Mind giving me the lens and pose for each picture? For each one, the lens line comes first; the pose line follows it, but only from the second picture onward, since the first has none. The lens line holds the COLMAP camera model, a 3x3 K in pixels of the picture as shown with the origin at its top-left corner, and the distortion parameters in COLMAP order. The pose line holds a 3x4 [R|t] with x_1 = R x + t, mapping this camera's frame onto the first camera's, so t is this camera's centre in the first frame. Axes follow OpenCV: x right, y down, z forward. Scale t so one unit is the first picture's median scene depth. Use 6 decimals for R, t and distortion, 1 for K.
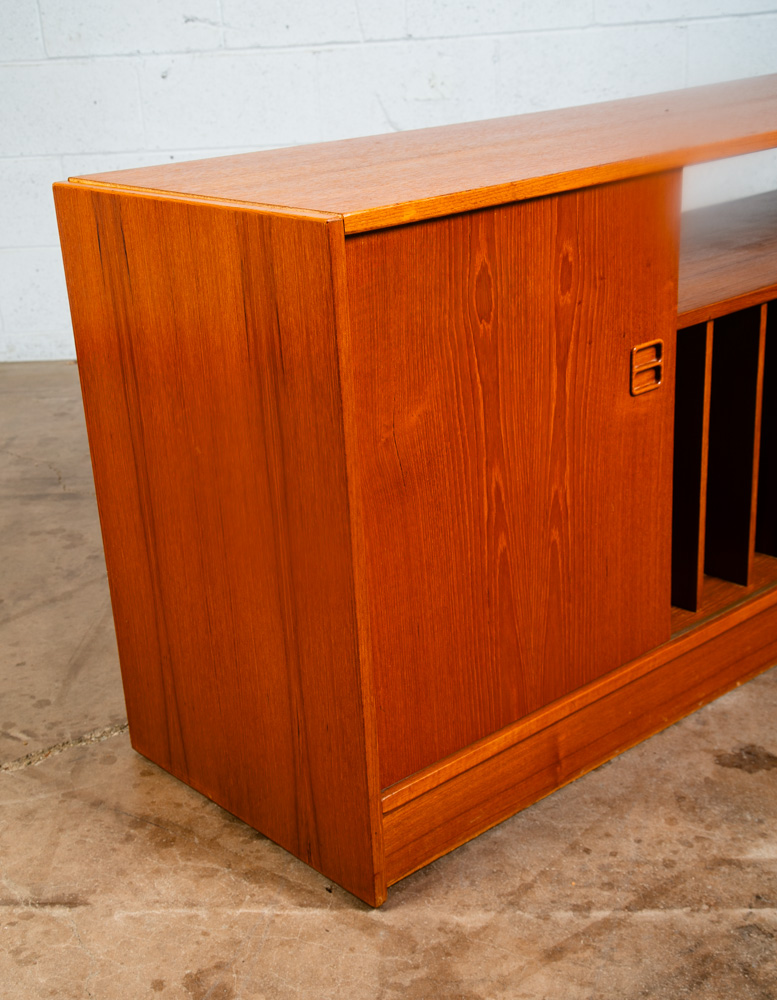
lens RADIAL K [[1406.5, 0, 385.0], [0, 1406.5, 527.7], [0, 0, 1]] dist [0.049225, 0.142940]
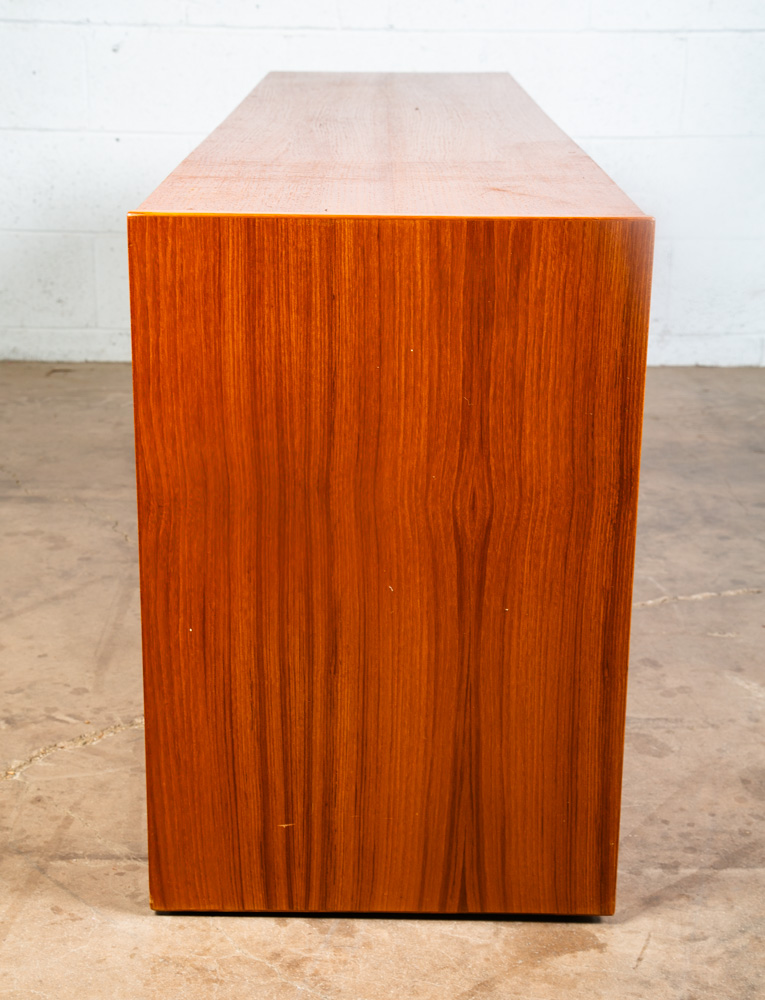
lens RADIAL K [[1730.1, 0, 402.7], [0, 1730.1, 538.1], [0, 0, 1]] dist [0.172939, -0.083185]
pose [[0.993310, 0.039665, 0.108455, -0.190598], [-0.034783, 0.998311, -0.046543, 0.082530], [-0.110118, 0.042459, 0.993011, -0.259431]]
